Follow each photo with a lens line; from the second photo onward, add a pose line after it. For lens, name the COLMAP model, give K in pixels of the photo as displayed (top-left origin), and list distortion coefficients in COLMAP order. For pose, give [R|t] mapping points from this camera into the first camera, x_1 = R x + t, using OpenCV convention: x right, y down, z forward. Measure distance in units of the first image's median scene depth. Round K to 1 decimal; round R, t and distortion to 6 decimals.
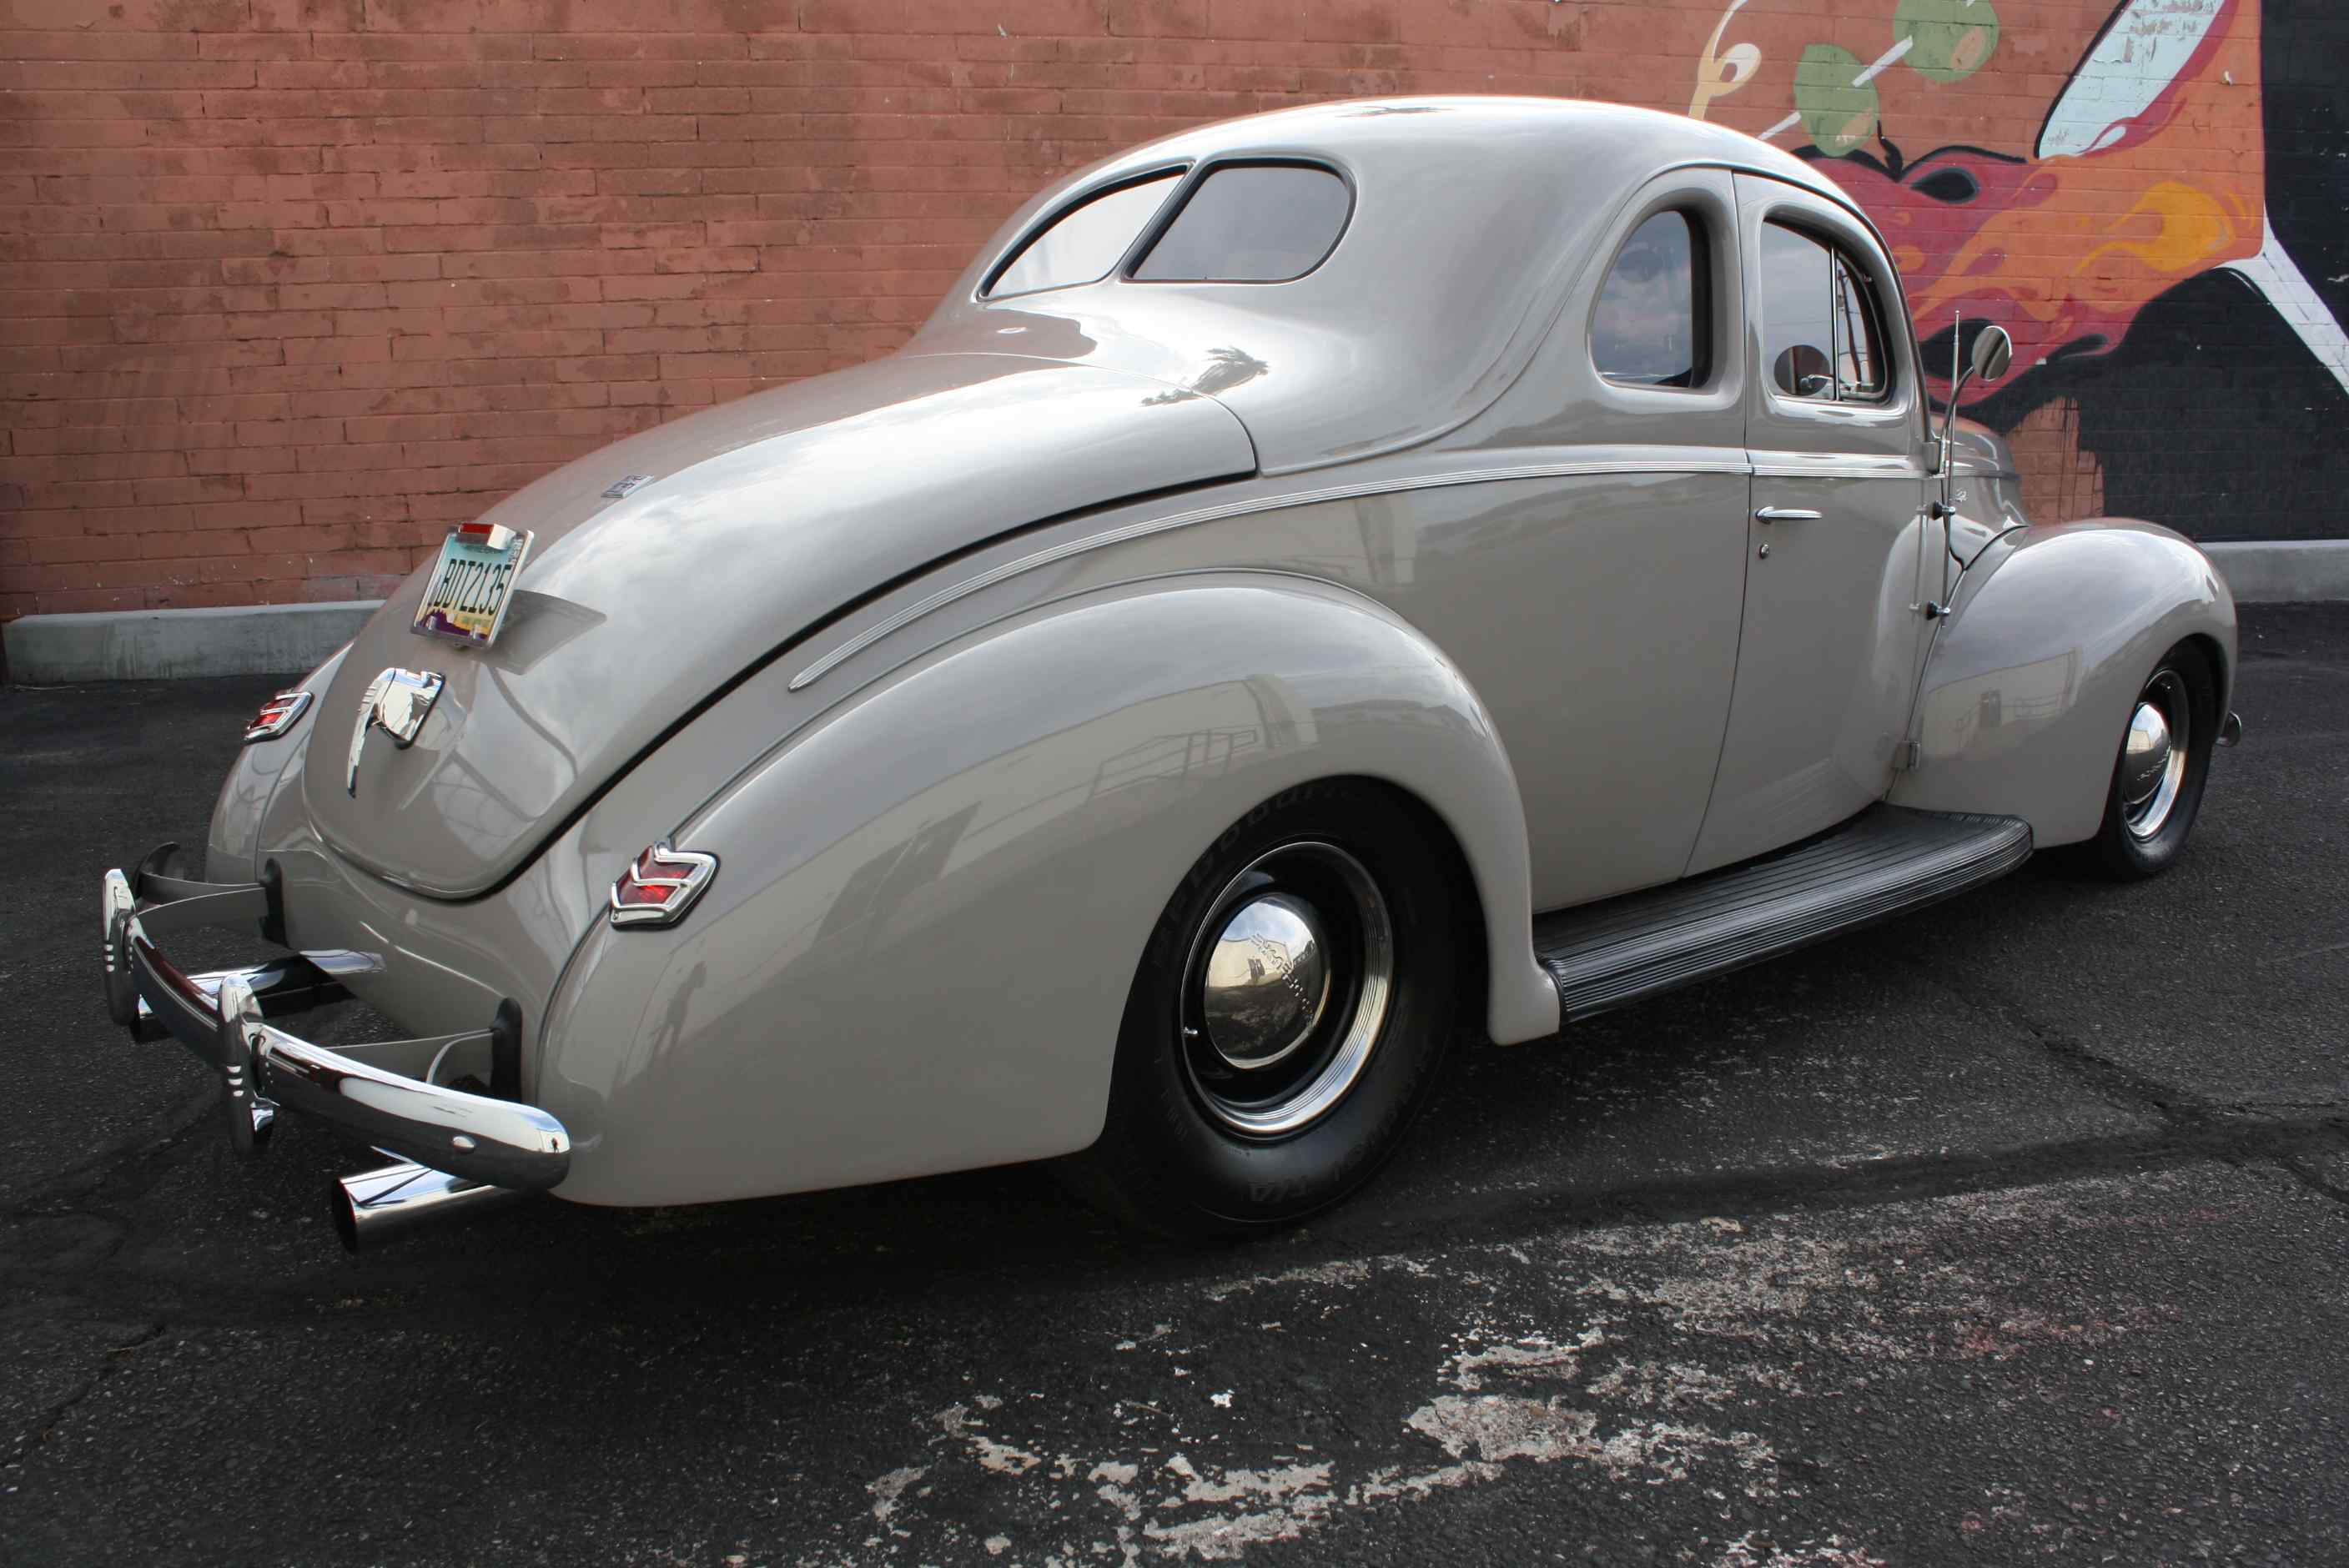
lens RADIAL K [[1976.3, 0, 1188.4], [0, 1976.3, 787.3], [0, 0, 1]] dist [-0.167003, 0.145775]
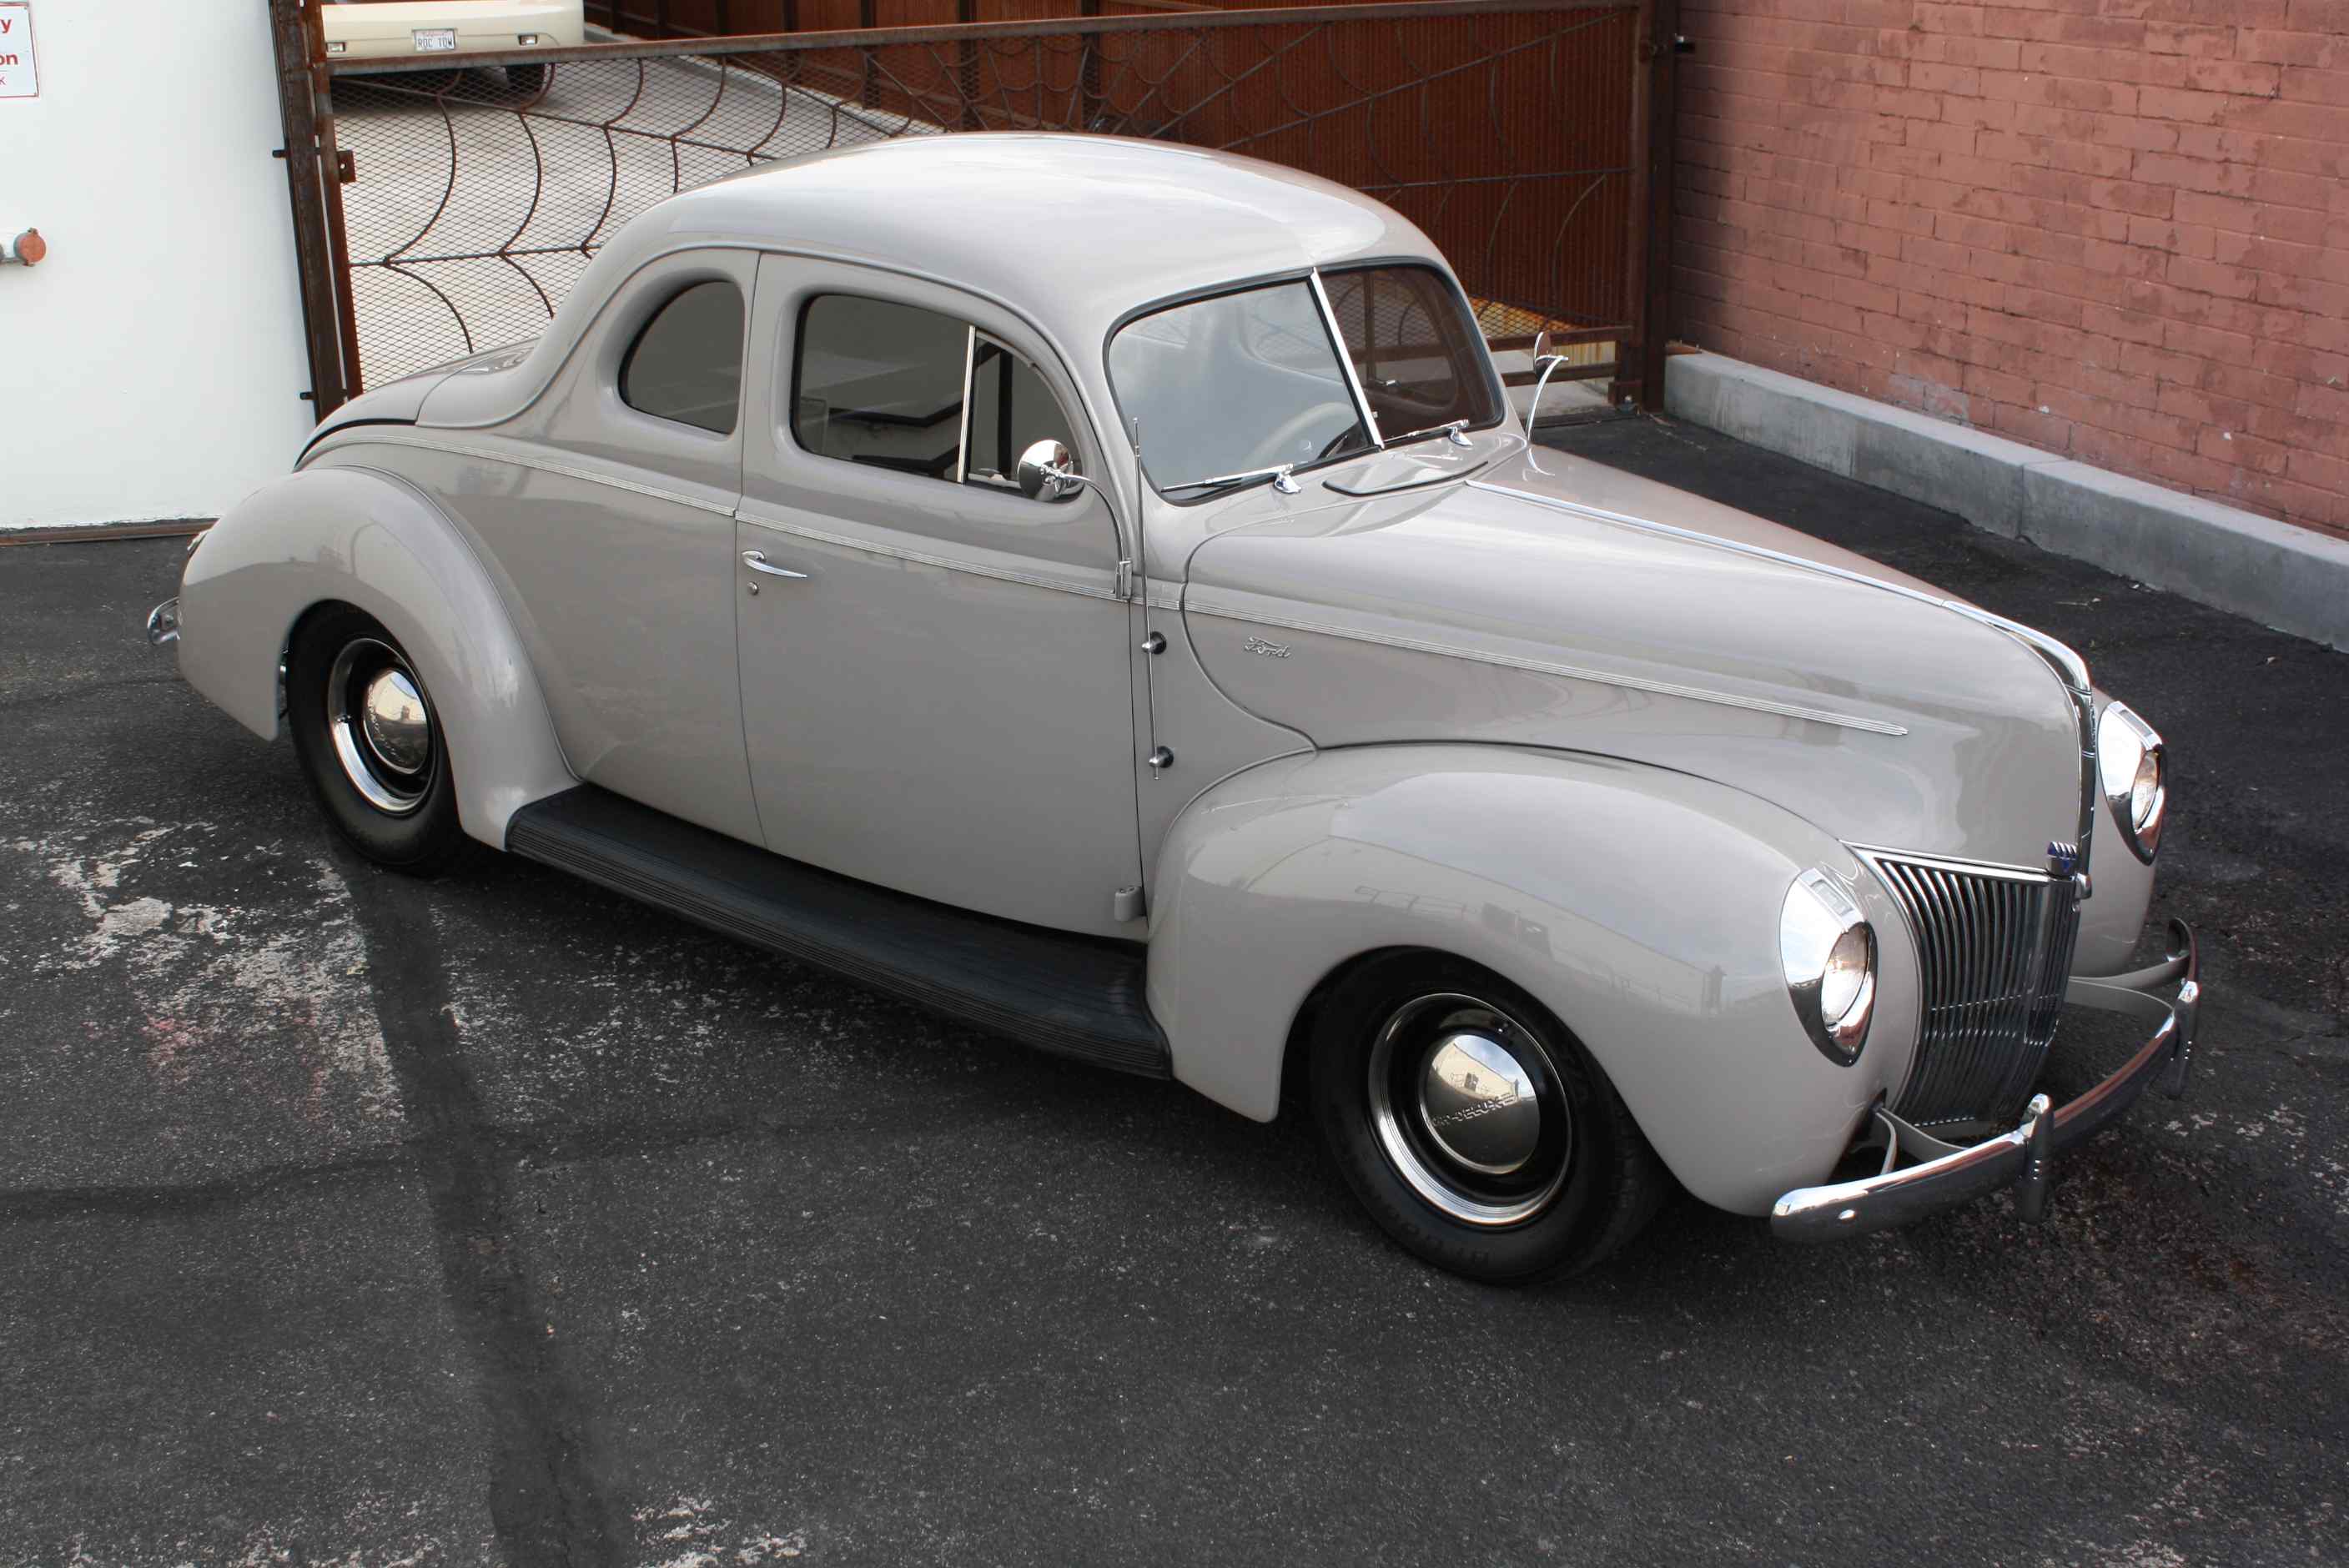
lens RADIAL K [[2806.3, 0, 1195.3], [0, 2806.3, 793.2], [0, 0, 1]] dist [-0.102925, 0.153511]
pose [[0.168806, 0.323013, -0.931218, 1.937305], [-0.217361, 0.933717, 0.284477, -0.542266], [0.961384, 0.154389, 0.227828, 0.915609]]
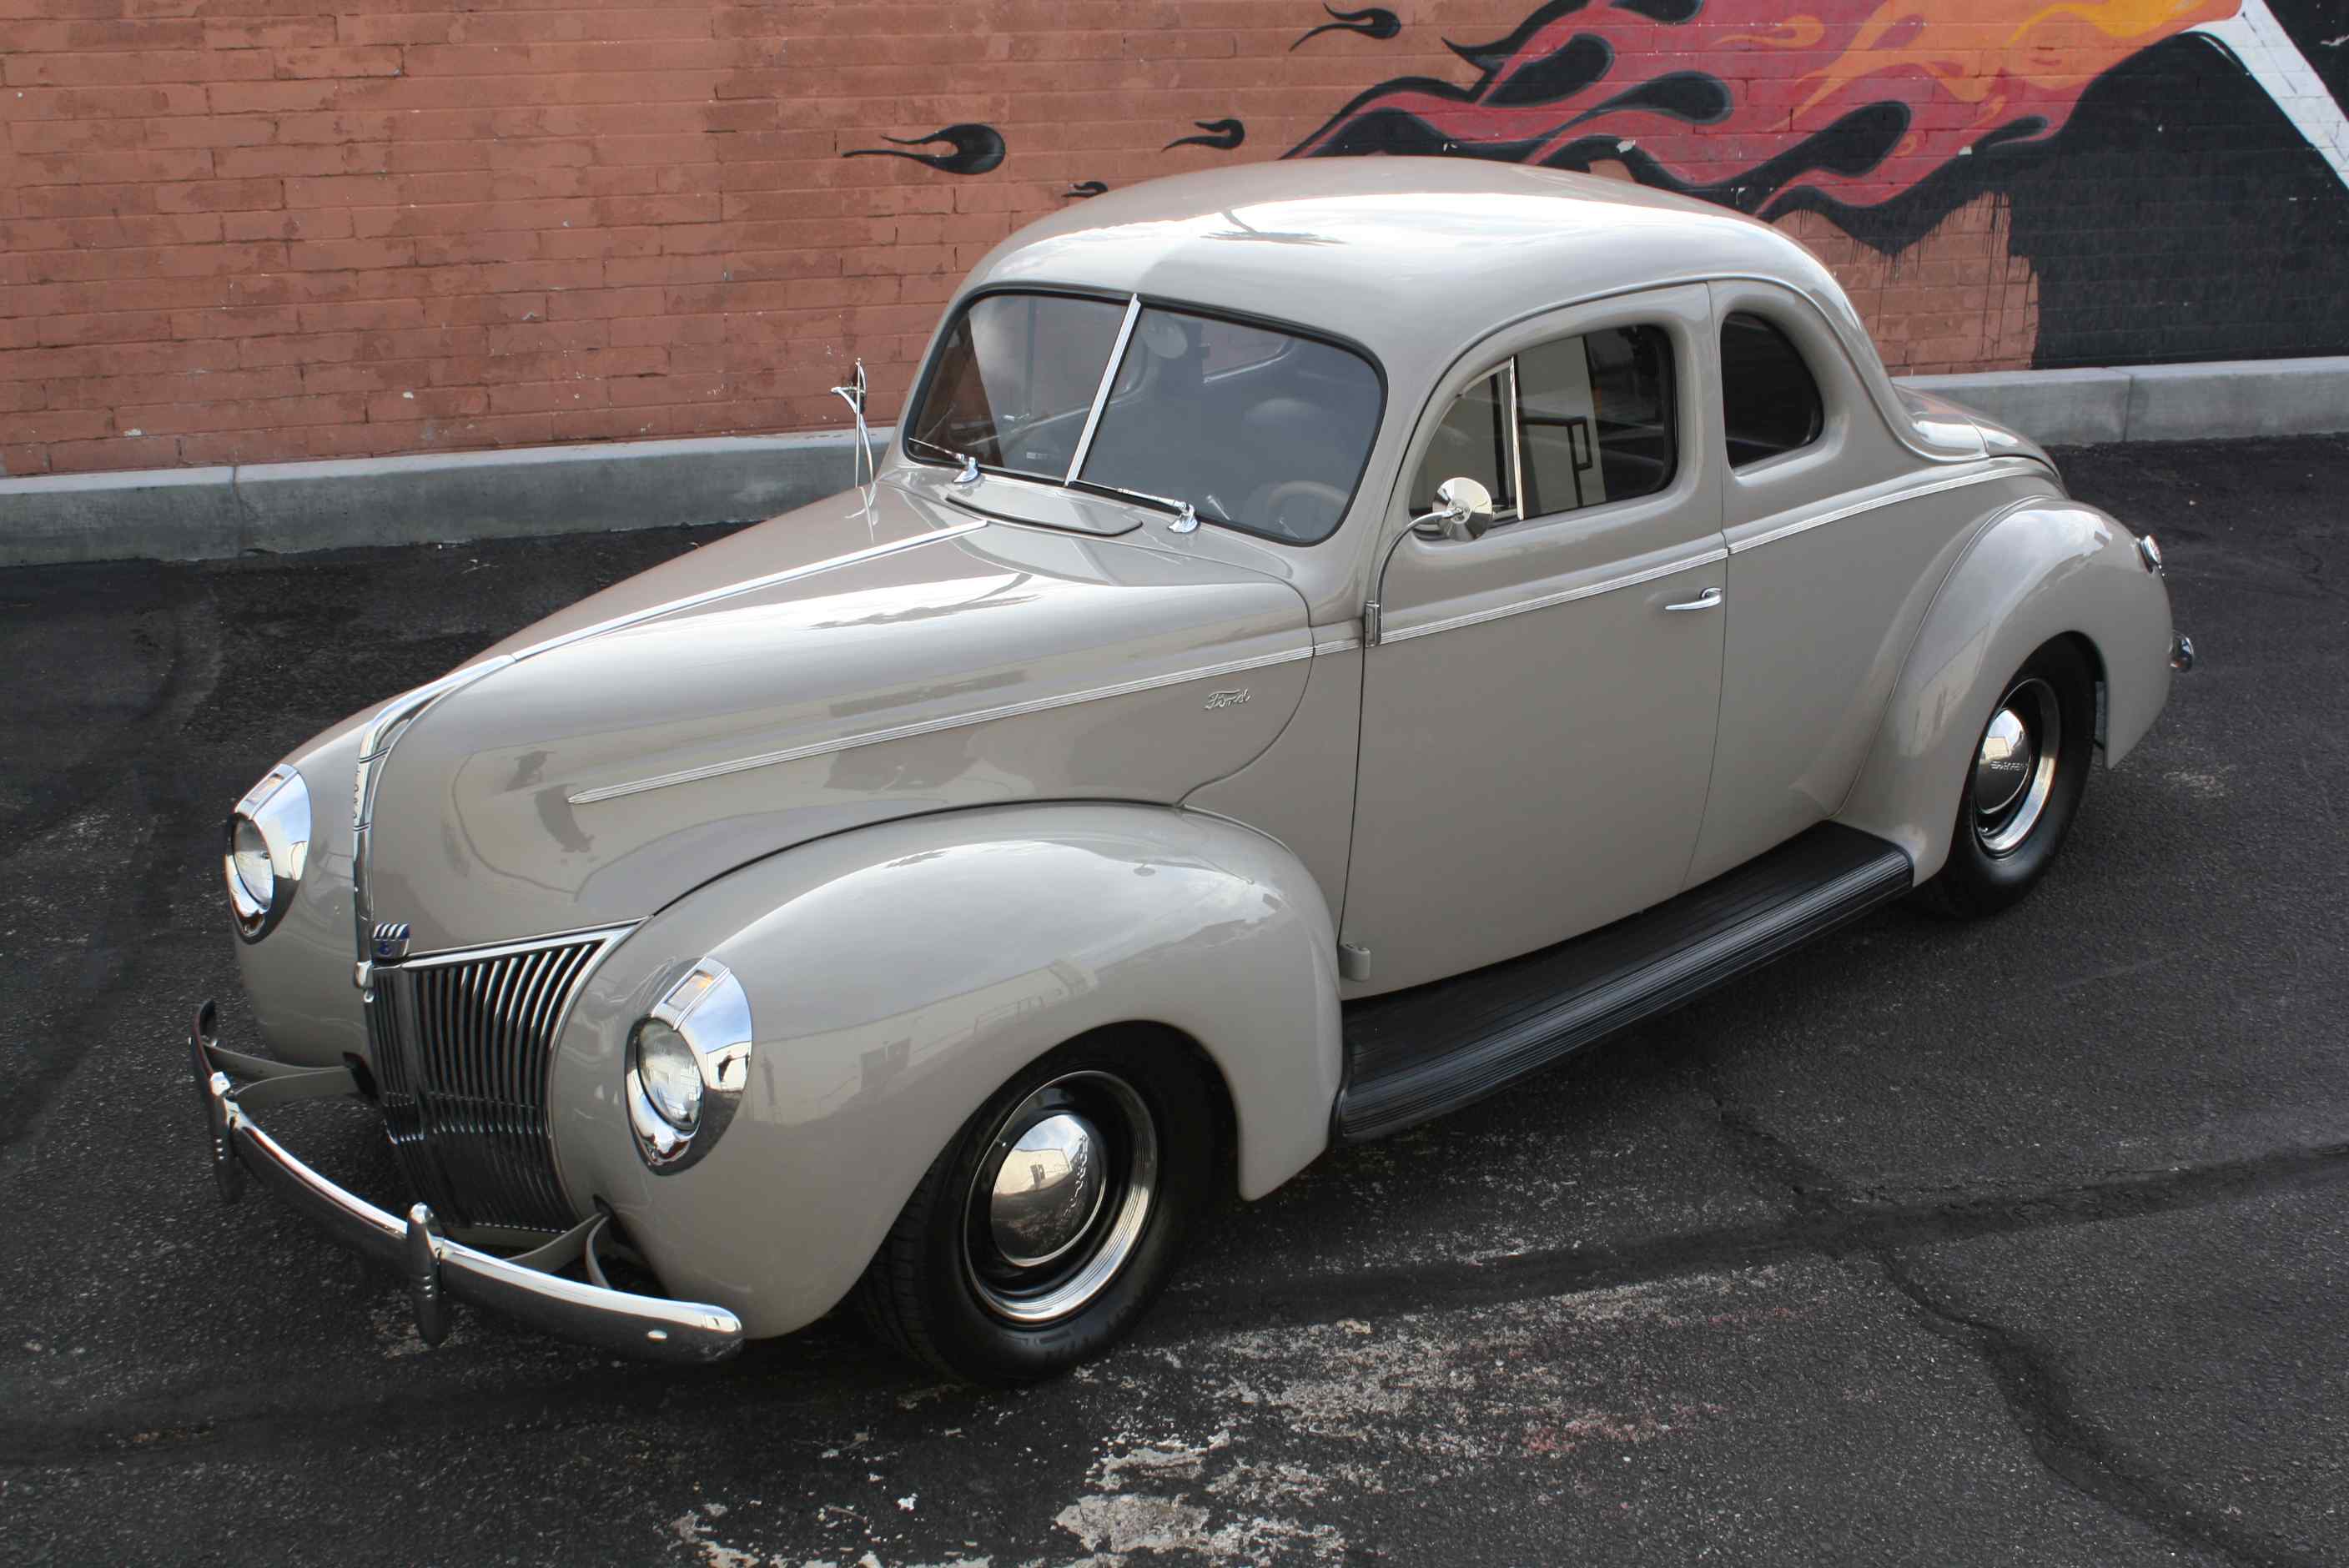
lens RADIAL K [[2718.5, 0, 1190.4], [0, 2718.5, 785.4], [0, 0, 1]] dist [-0.108570, 0.147003]
pose [[0.996841, -0.009740, 0.078827, 0.045100], [0.000870, 0.993732, 0.111784, -0.223387], [-0.079422, -0.111362, 0.990601, -0.446255]]
